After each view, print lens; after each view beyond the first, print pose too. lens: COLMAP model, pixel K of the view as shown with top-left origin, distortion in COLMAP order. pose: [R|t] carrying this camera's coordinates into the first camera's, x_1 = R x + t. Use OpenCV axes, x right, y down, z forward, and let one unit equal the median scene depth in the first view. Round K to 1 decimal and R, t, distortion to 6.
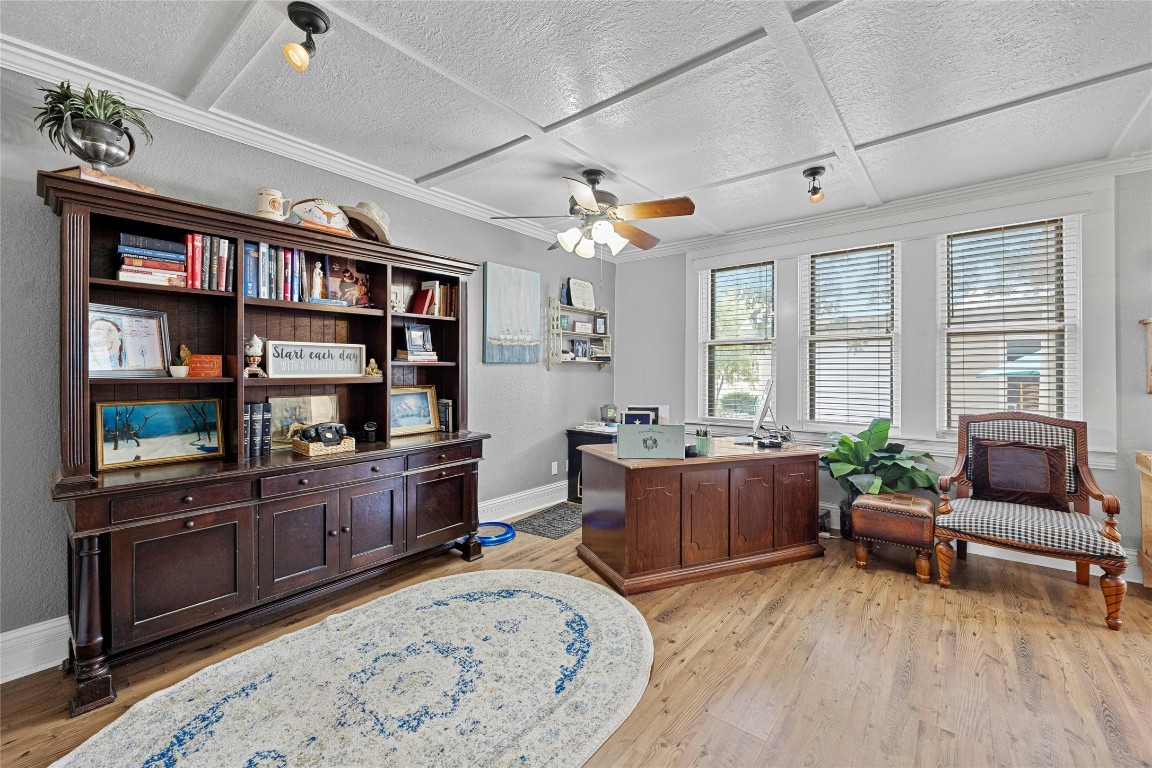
lens RADIAL K [[457.9, 0, 577.2], [0, 457.9, 378.4], [0, 0, 1]] dist [-0.002976, -0.000118]
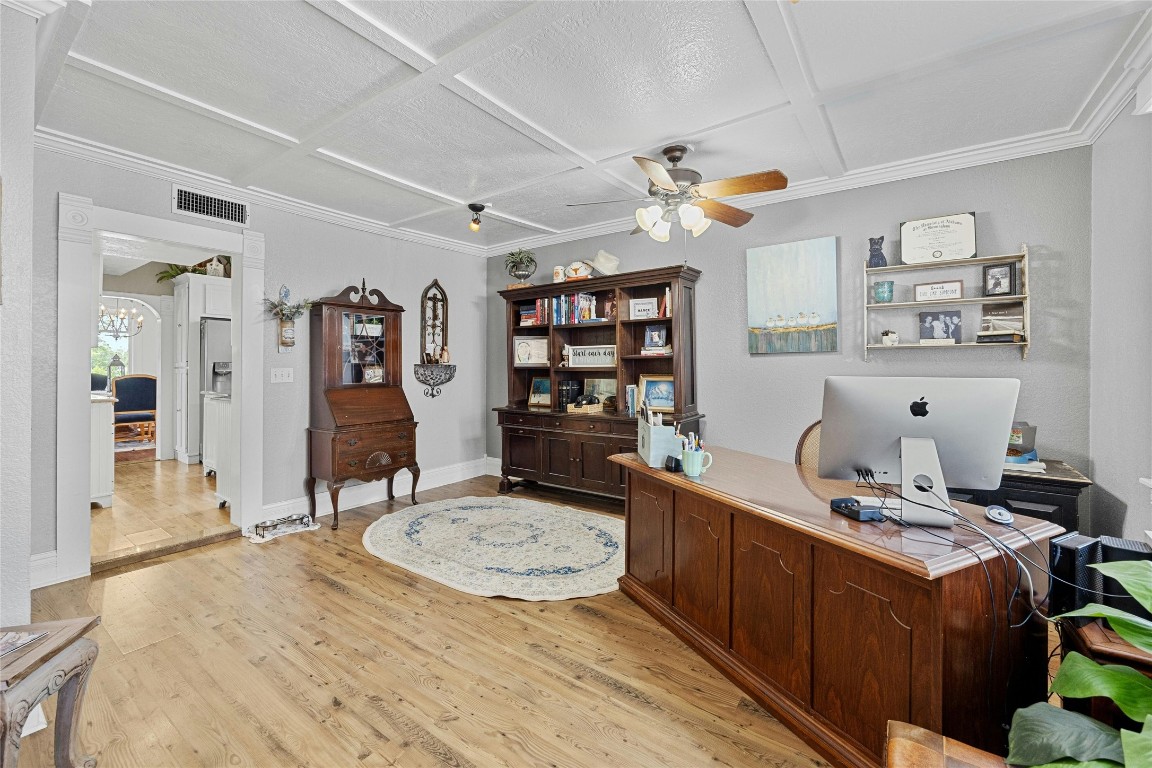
lens RADIAL K [[458.3, 0, 576.0], [0, 458.3, 368.4], [0, 0, 1]] dist [-0.002220, -0.000193]
pose [[0.080619, 0.005731, -0.996729, 1.184268], [-0.012723, 0.999908, 0.004720, -0.004345], [0.996664, 0.012301, 0.080685, 0.902793]]
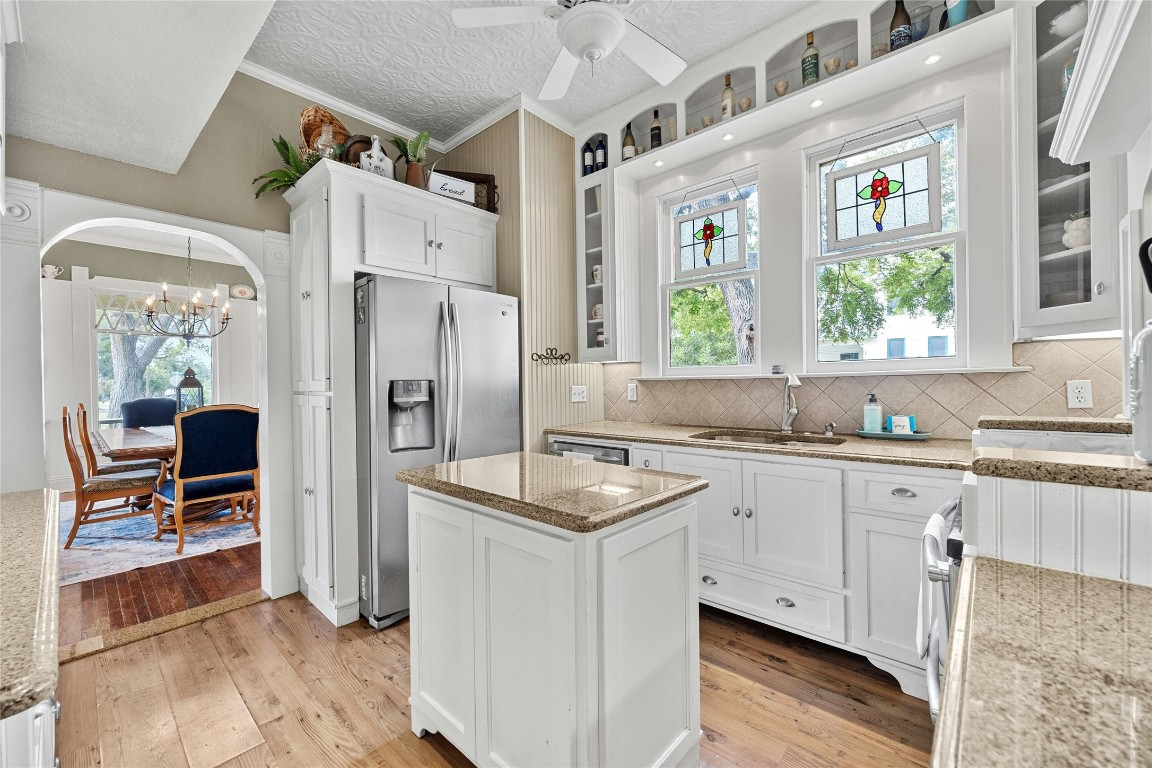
lens RADIAL K [[457.9, 0, 577.2], [0, 457.9, 378.4], [0, 0, 1]] dist [-0.002976, -0.000118]
pose [[-0.024748, 0.008045, -0.999661, 0.514452], [0.005027, 0.999956, 0.007923, -0.006200], [0.999681, -0.004829, -0.024788, 0.360686]]
